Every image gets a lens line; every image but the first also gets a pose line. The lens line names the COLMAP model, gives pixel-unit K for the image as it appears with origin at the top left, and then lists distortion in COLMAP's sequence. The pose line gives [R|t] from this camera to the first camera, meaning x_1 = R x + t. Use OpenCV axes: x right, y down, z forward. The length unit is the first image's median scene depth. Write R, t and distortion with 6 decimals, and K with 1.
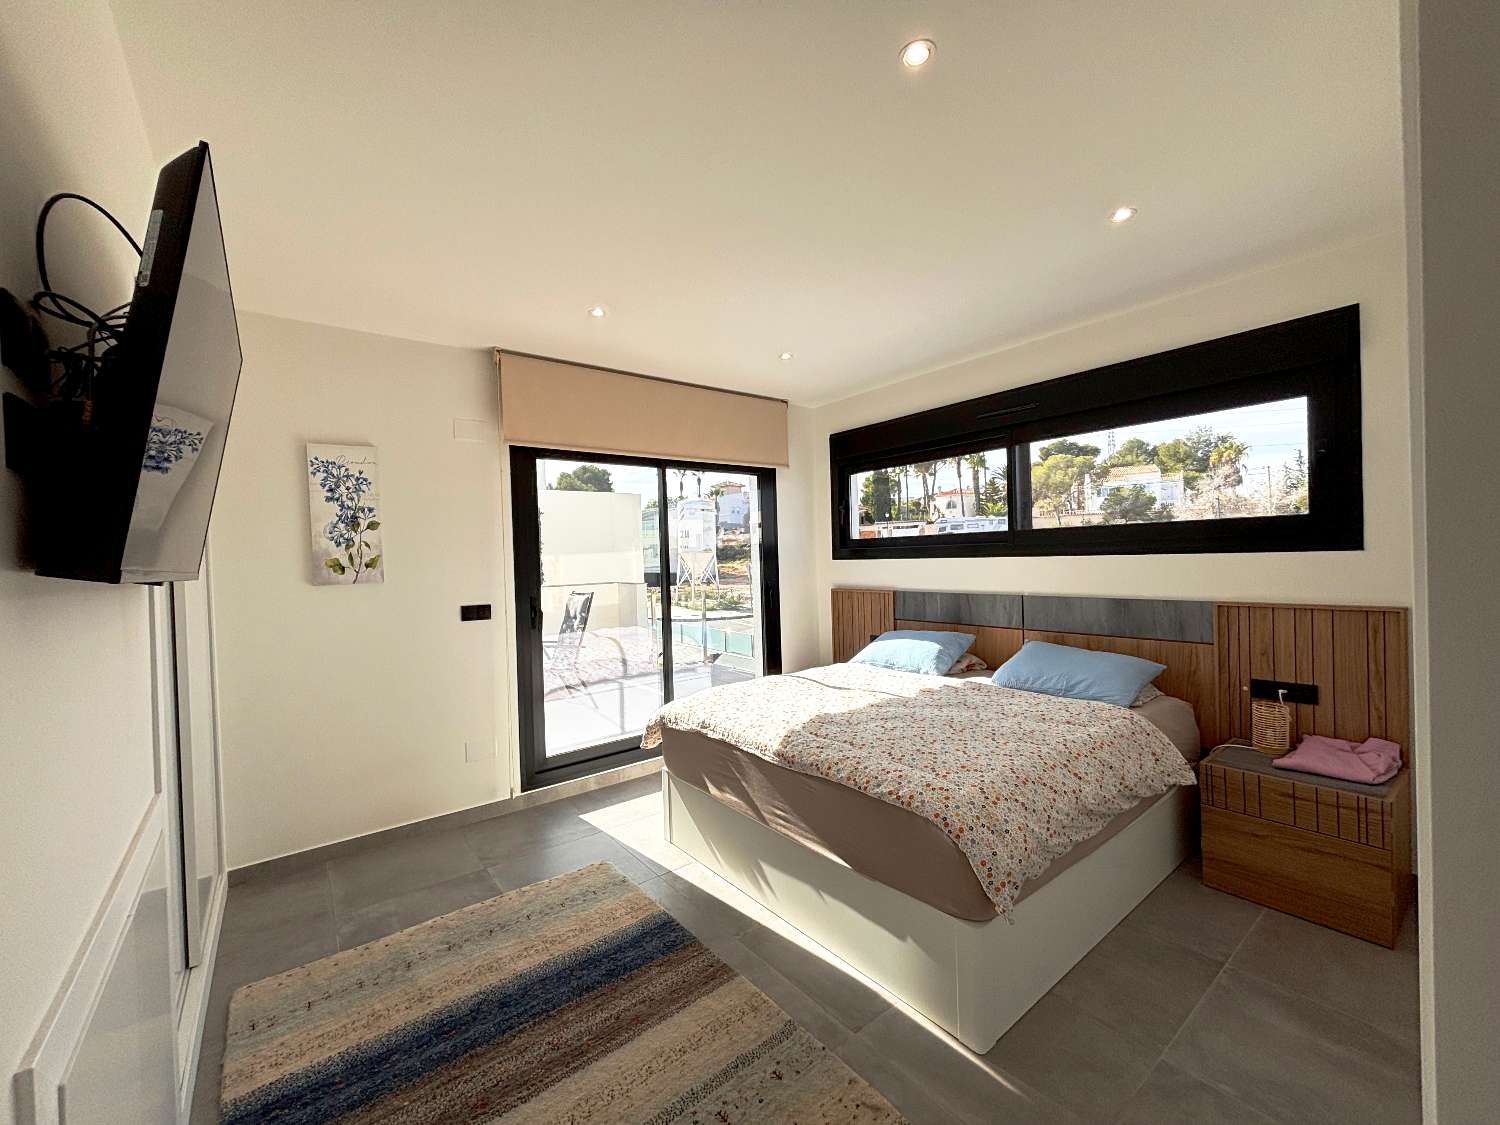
lens RADIAL K [[605.2, 0, 742.7], [0, 605.2, 561.1], [0, 0, 1]] dist [-0.003598, 0.000075]
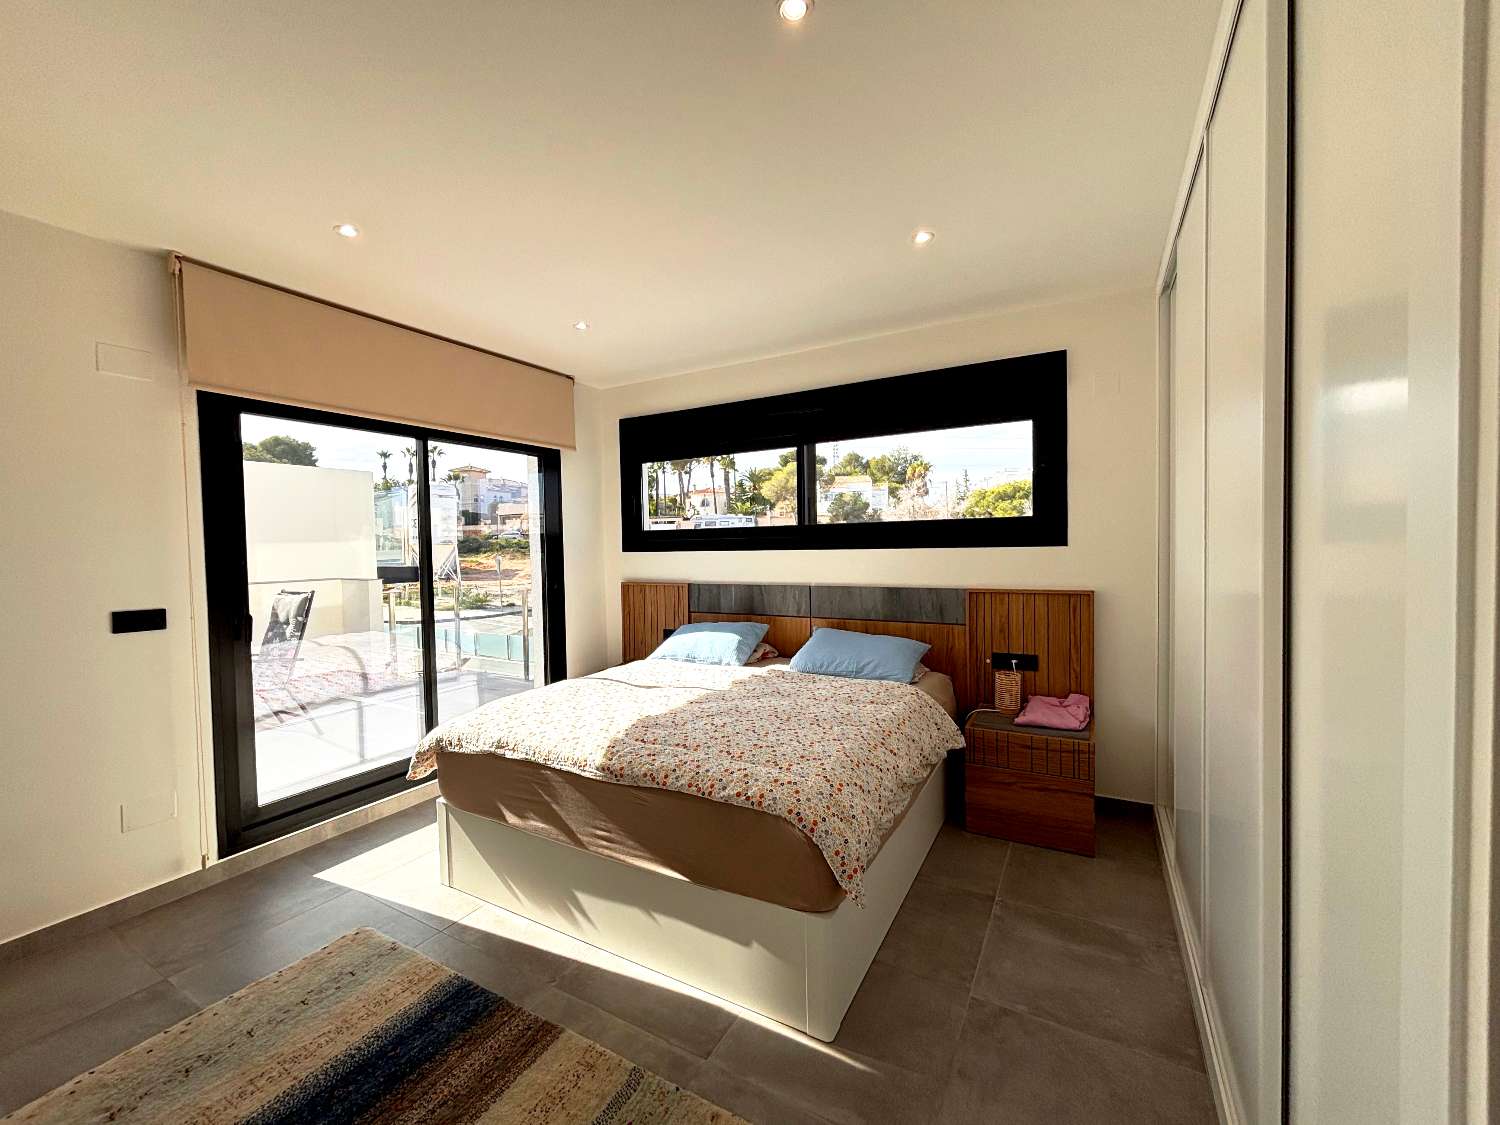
lens RADIAL K [[605.2, 0, 745.9], [0, 605.2, 561.8], [0, 0, 1]] dist [-0.003598, 0.000075]
pose [[0.919718, 0.001971, 0.392575, -0.066043], [-0.005931, 0.999943, 0.008874, 0.005610], [-0.392536, -0.010489, 0.919677, 0.072077]]
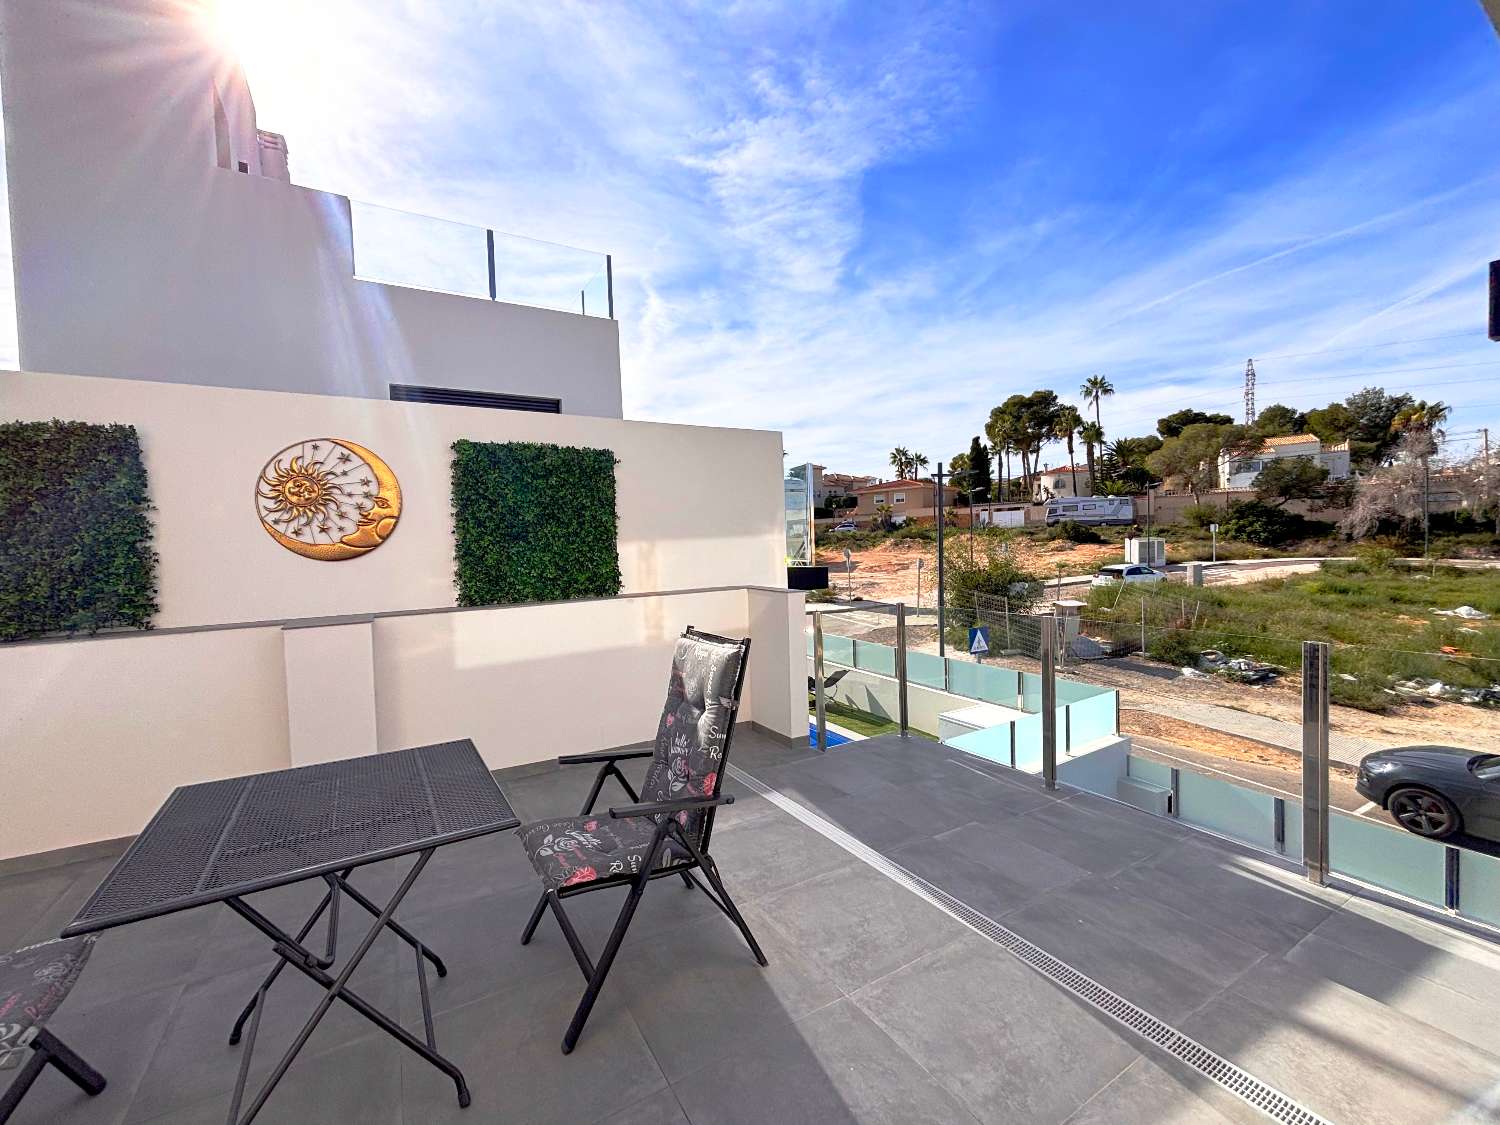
lens RADIAL K [[605.2, 0, 747.8], [0, 605.2, 573.2], [0, 0, 1]] dist [-0.003598, 0.000075]
pose [[0.993538, 0.002450, -0.113473, -0.387872], [0.002469, 0.999064, 0.043185, -0.006481], [0.113472, -0.043186, 0.992602, 1.201595]]
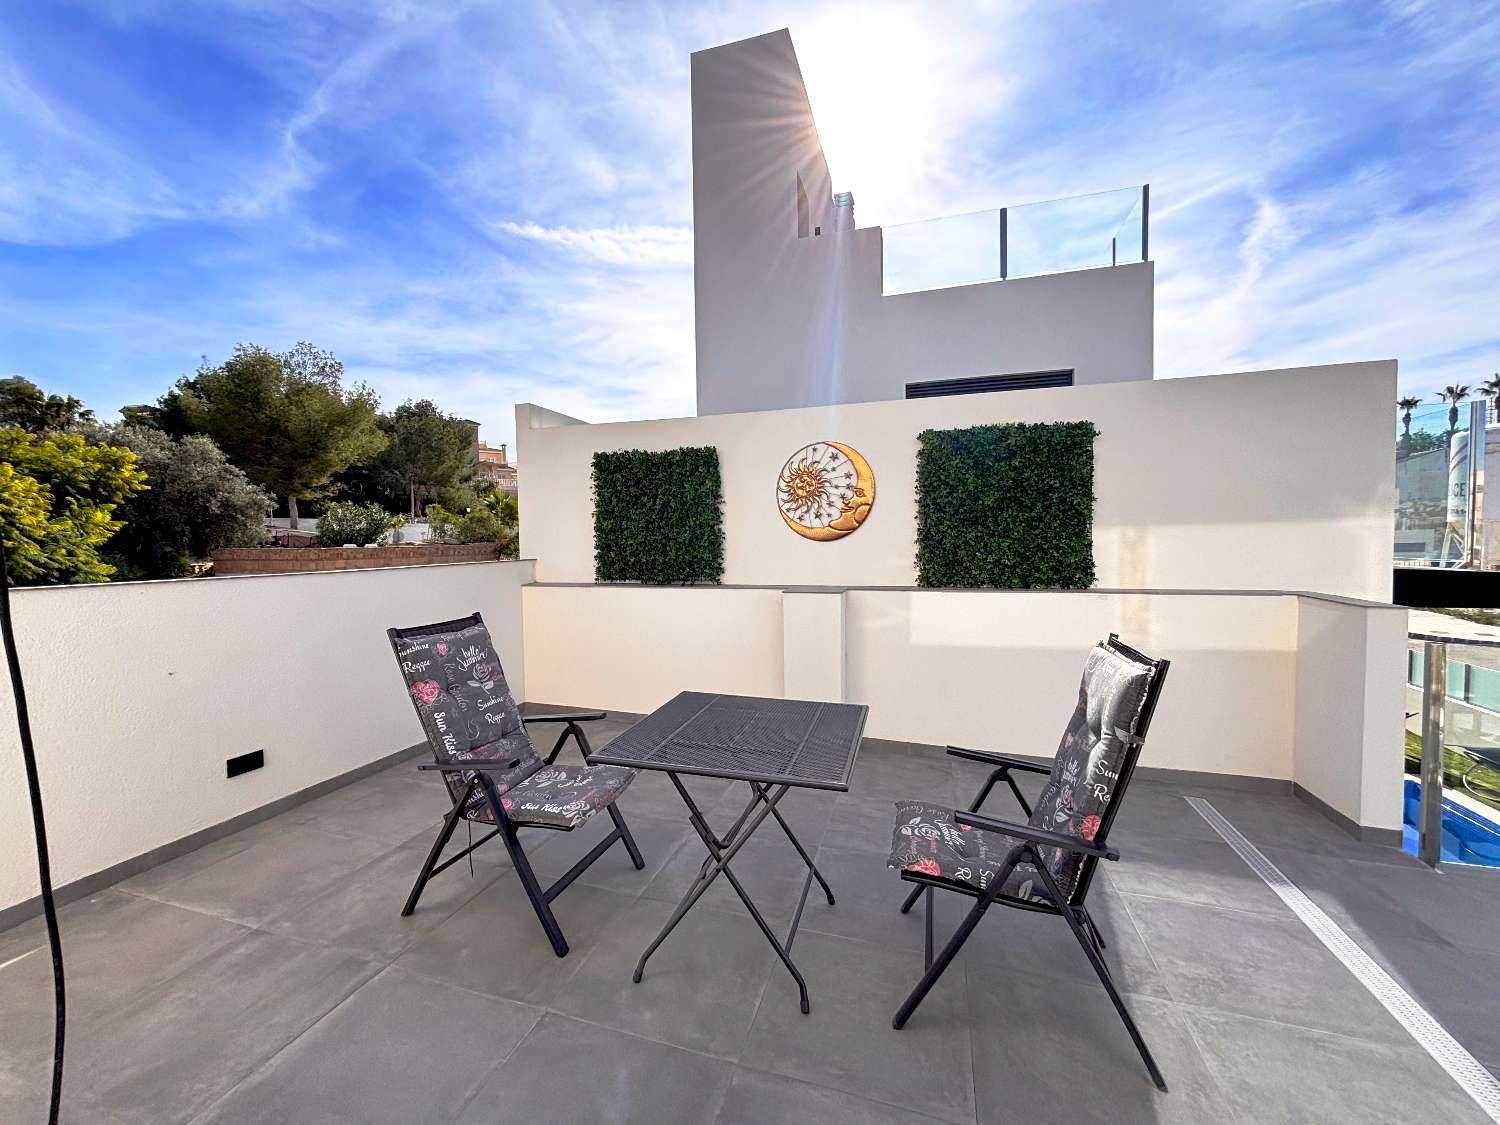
lens RADIAL K [[605.2, 0, 745.7], [0, 605.2, 570.0], [0, 0, 1]] dist [-0.003598, 0.000075]
pose [[0.575229, 0.064470, -0.815448, -0.255070], [-0.010953, 0.997407, 0.071130, -0.013398], [0.817919, -0.031985, 0.574444, 1.285700]]
